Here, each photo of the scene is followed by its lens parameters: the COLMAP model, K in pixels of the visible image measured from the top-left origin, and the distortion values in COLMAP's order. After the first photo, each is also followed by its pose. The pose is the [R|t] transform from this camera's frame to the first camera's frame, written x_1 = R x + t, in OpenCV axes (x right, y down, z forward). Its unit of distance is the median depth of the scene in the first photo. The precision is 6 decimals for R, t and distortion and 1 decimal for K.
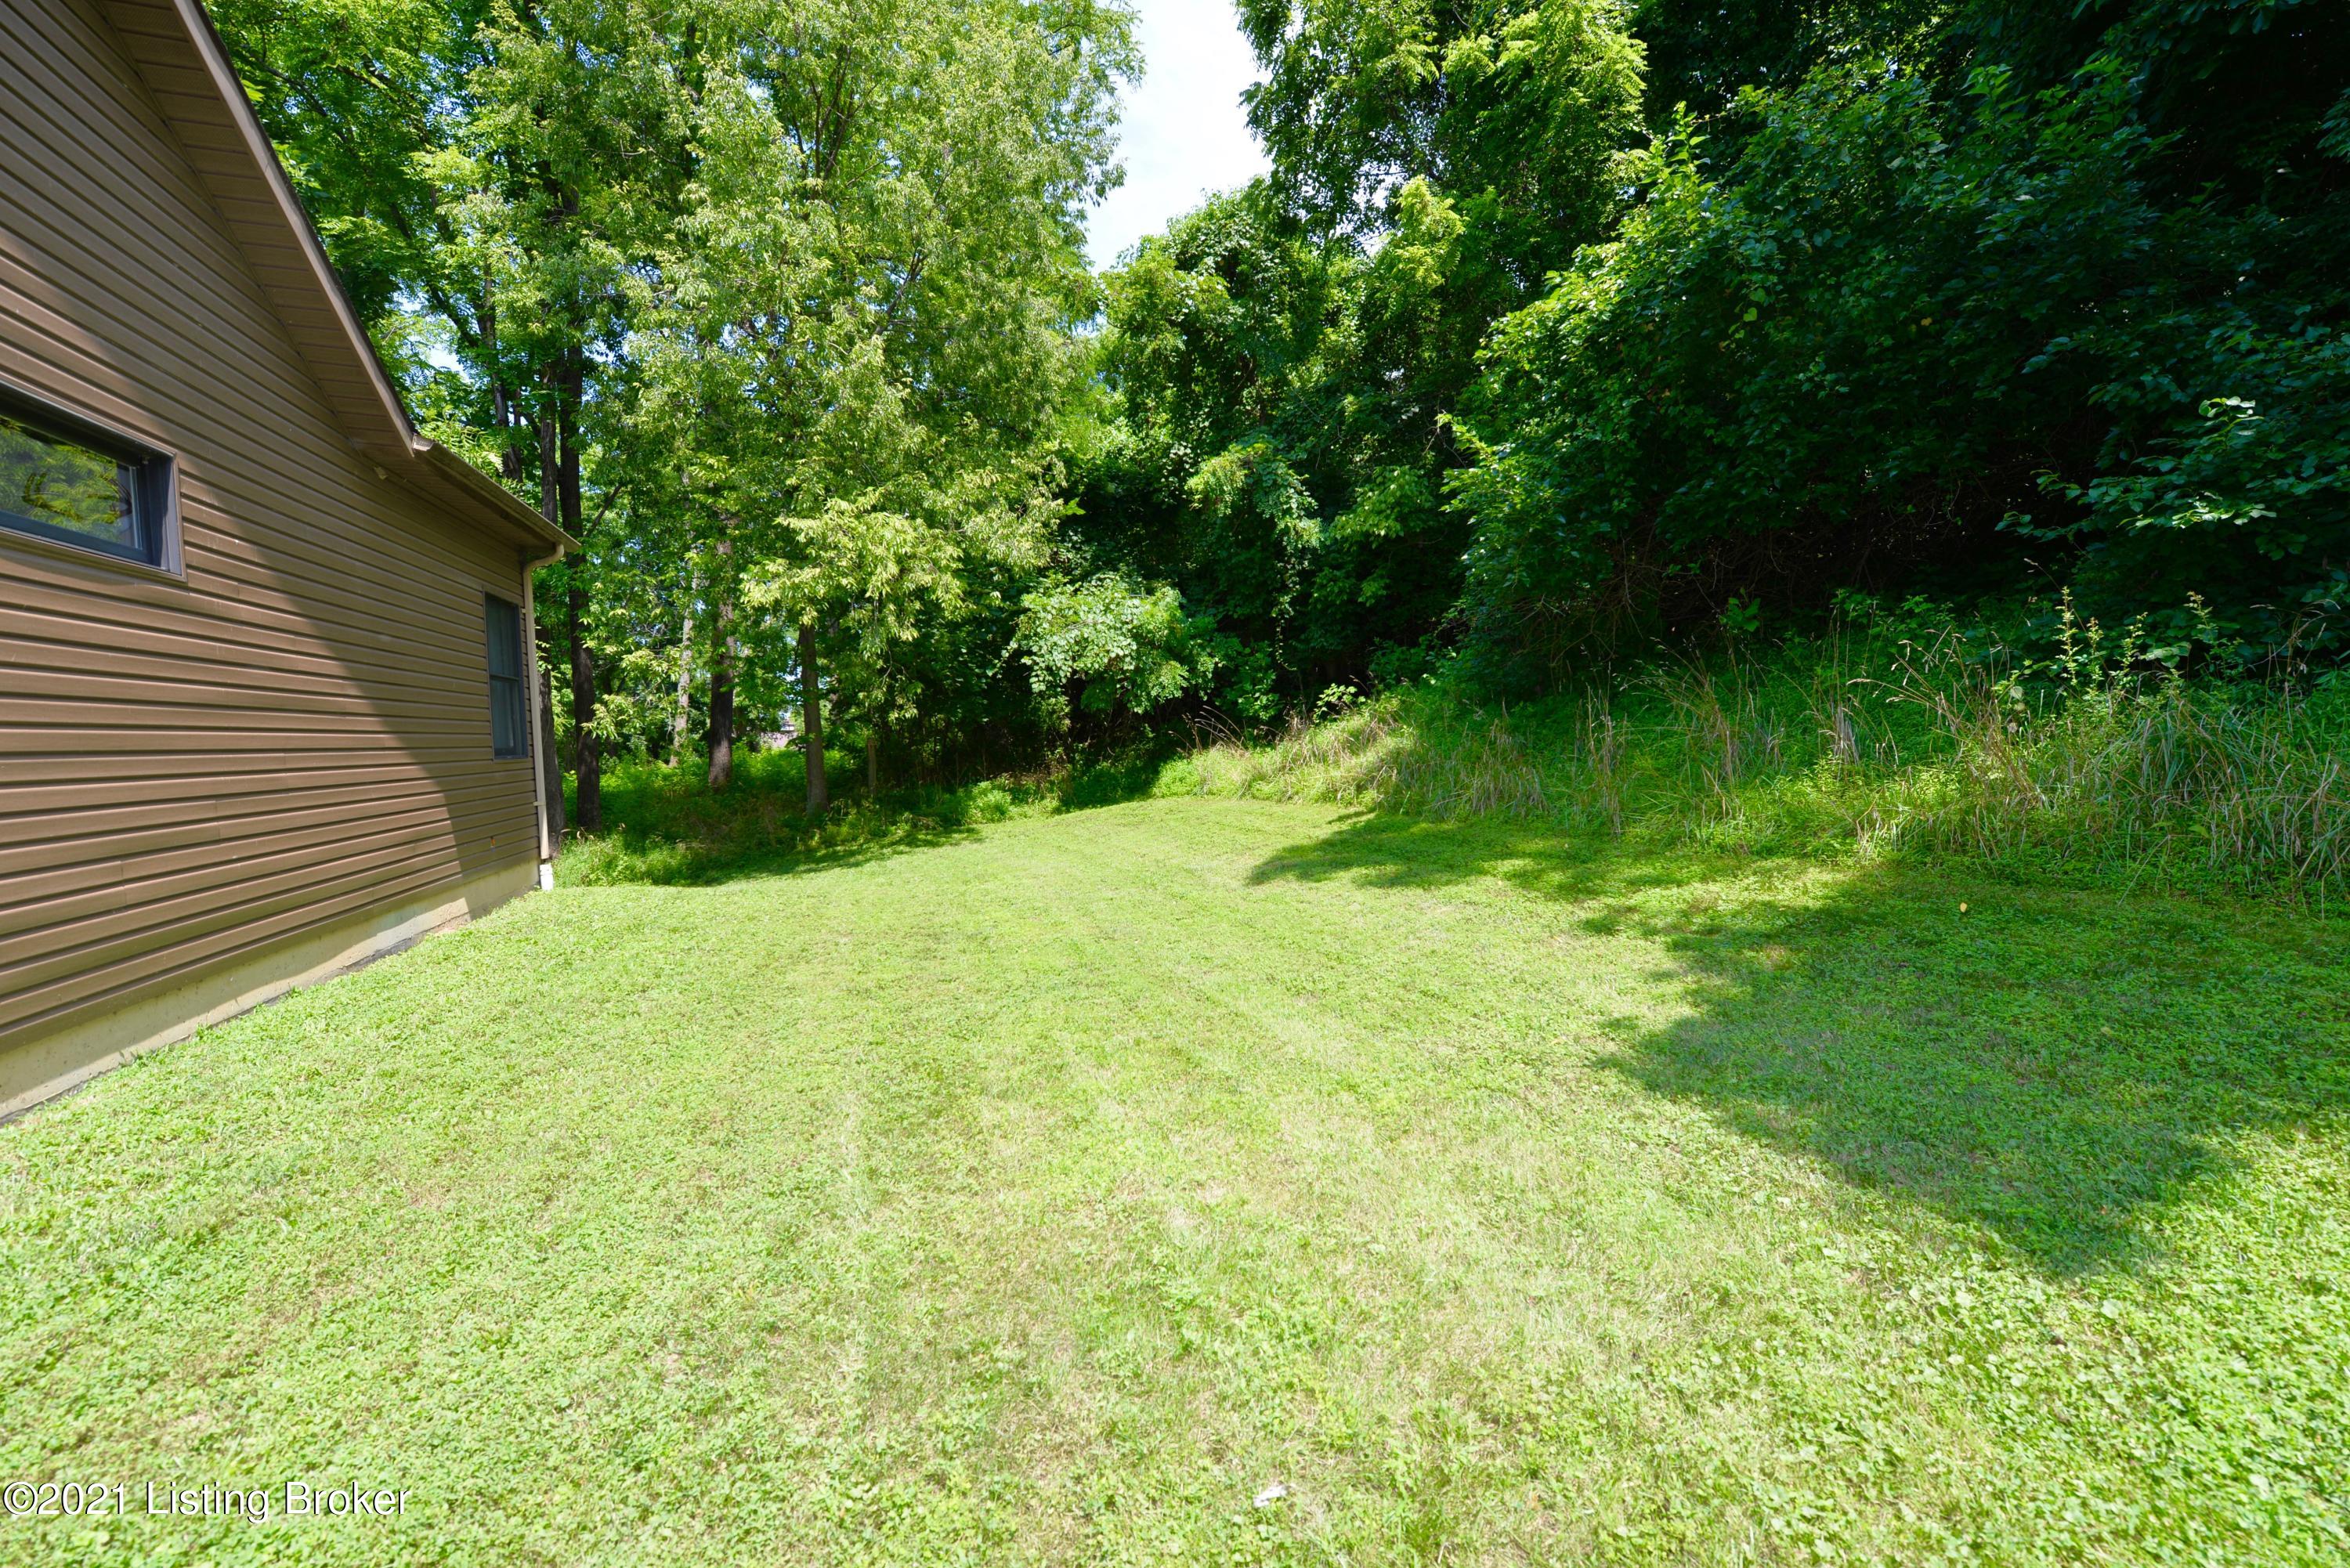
lens RADIAL K [[941.0, 0, 1183.1], [0, 941.0, 788.6], [0, 0, 1]] dist [-0.000418, -0.000070]
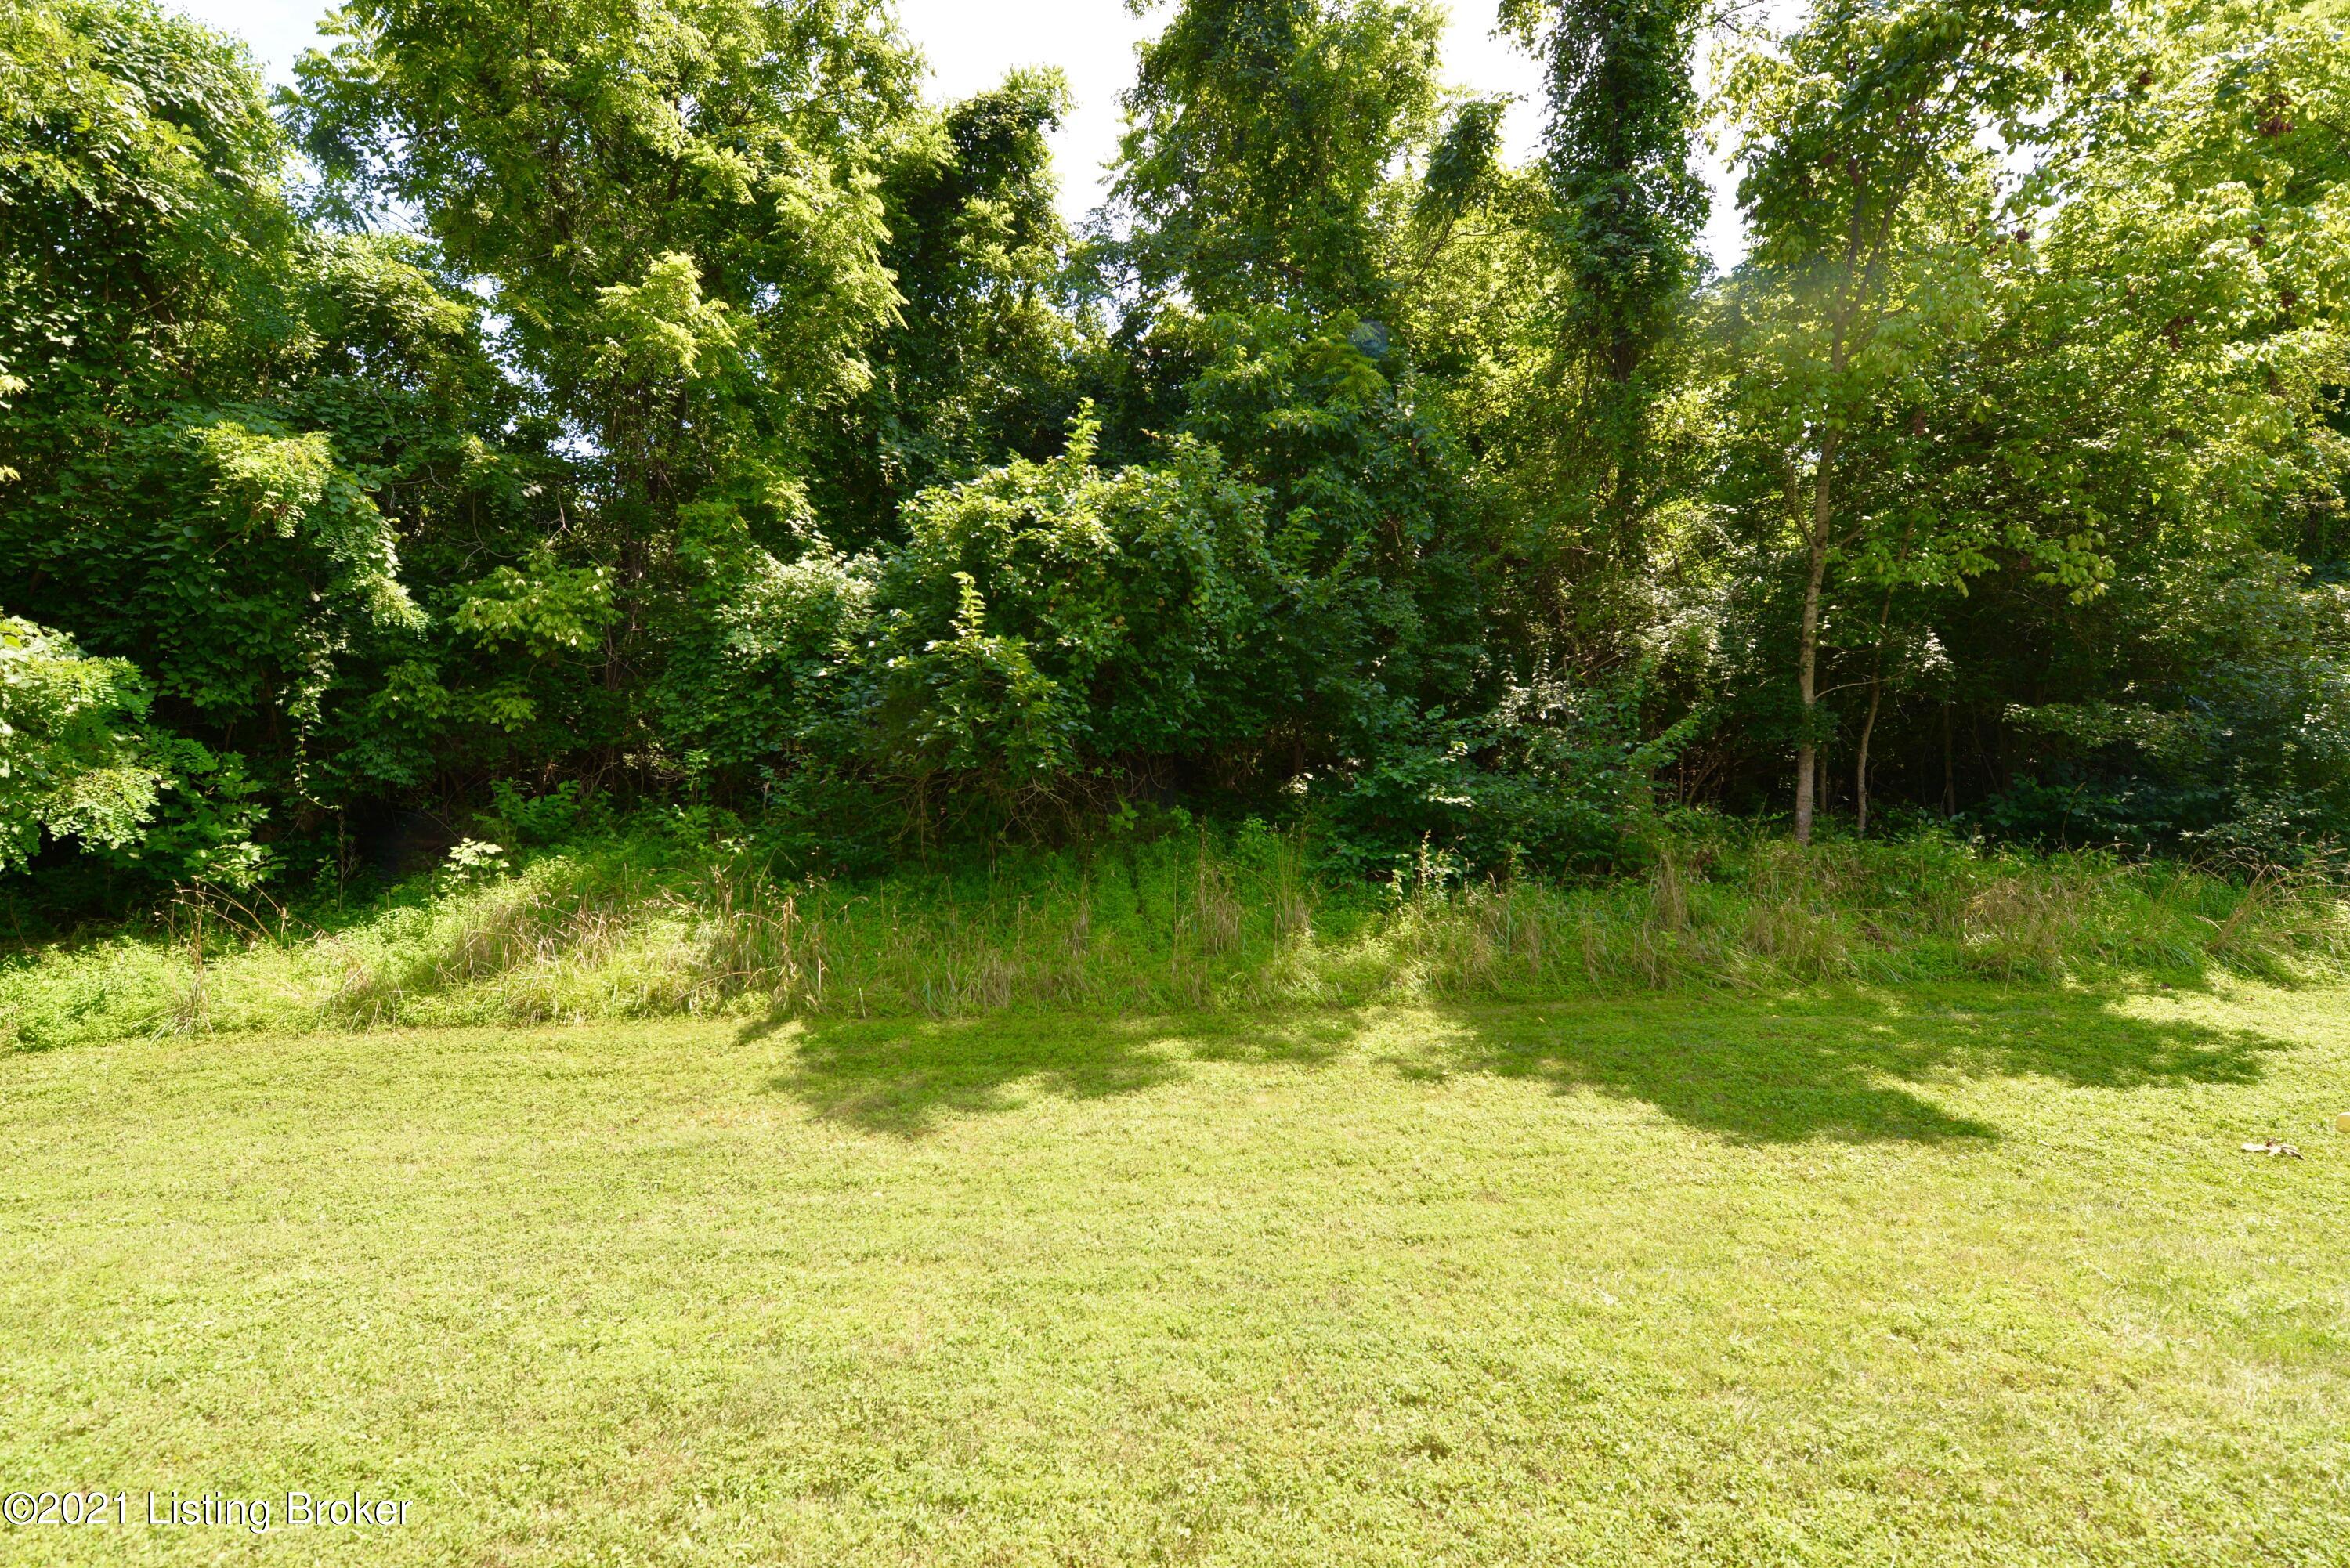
lens RADIAL K [[941.0, 0, 1183.1], [0, 941.0, 788.6], [0, 0, 1]] dist [-0.000418, -0.000070]
pose [[0.356125, 0.122910, 0.926320, -0.269148], [0.050301, 0.987353, -0.150347, -0.019934], [-0.933083, 0.100138, 0.345439, 0.284487]]
